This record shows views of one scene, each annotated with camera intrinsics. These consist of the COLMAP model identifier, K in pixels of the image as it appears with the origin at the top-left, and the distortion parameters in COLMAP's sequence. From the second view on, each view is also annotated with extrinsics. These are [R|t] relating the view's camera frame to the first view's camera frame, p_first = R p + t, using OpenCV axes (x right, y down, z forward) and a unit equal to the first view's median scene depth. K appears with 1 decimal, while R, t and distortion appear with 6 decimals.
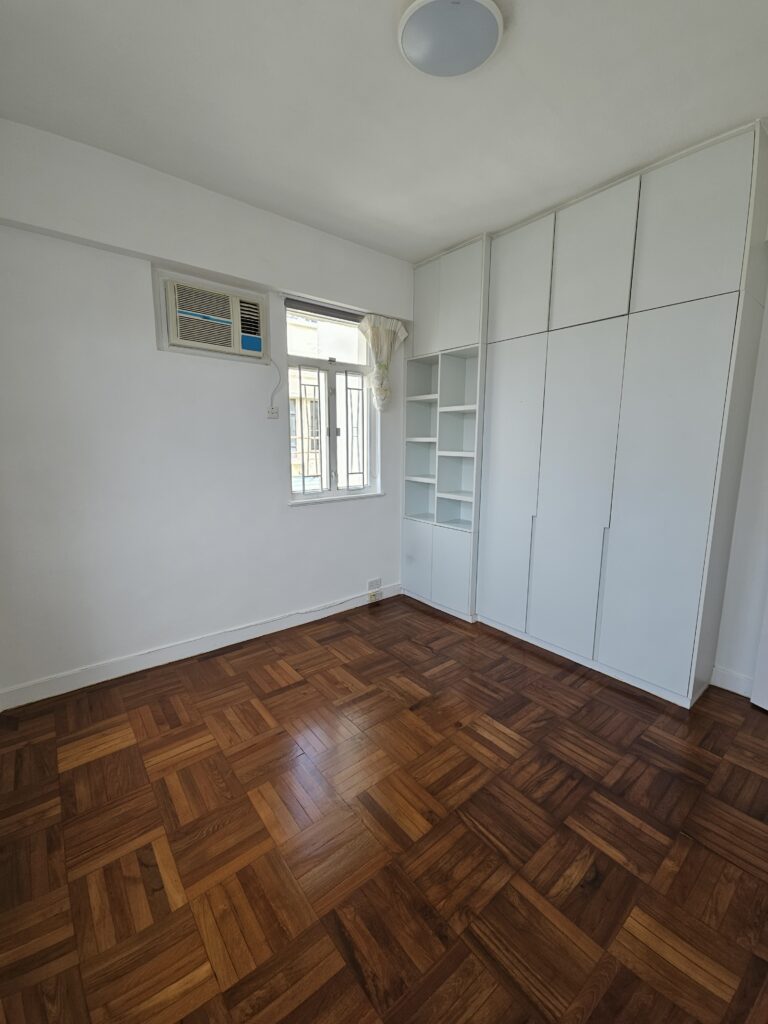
lens RADIAL K [[424.5, 0, 385.7], [0, 424.5, 512.4], [0, 0, 1]] dist [0.001017, -0.003141]
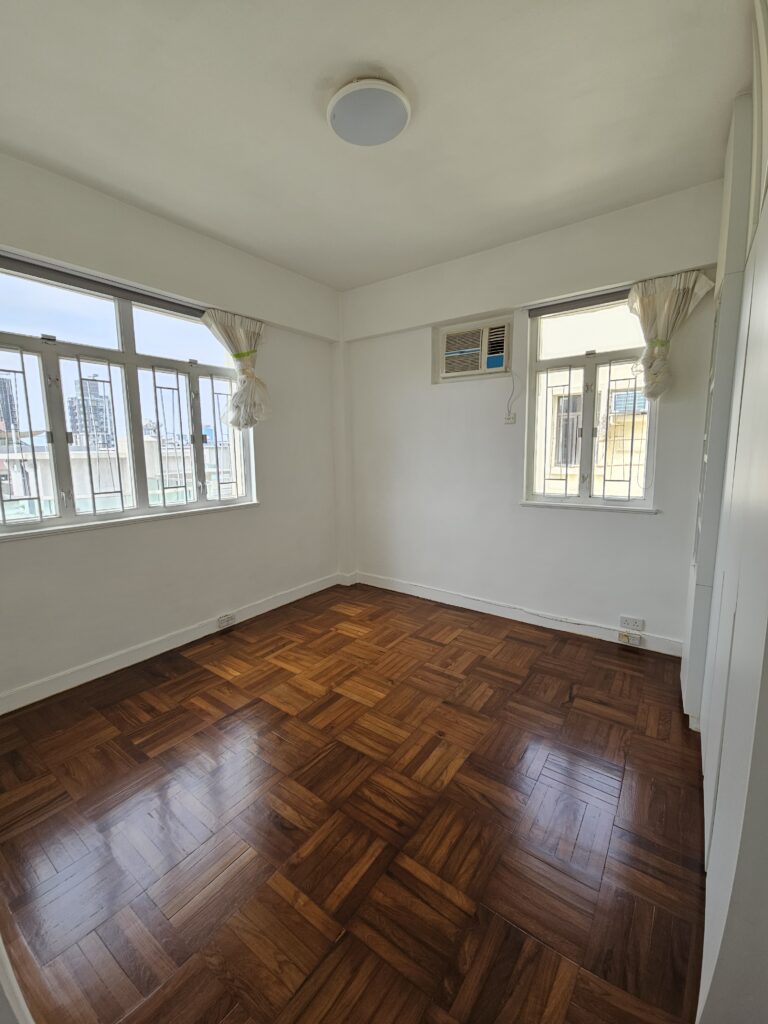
lens RADIAL K [[424.5, 0, 381.8], [0, 424.5, 511.2], [0, 0, 1]] dist [0.001017, -0.003141]
pose [[0.234003, 0.130668, -0.963415, 0.847388], [-0.147360, 0.984246, 0.097701, -0.061731], [0.961003, 0.119107, 0.249572, 0.479897]]
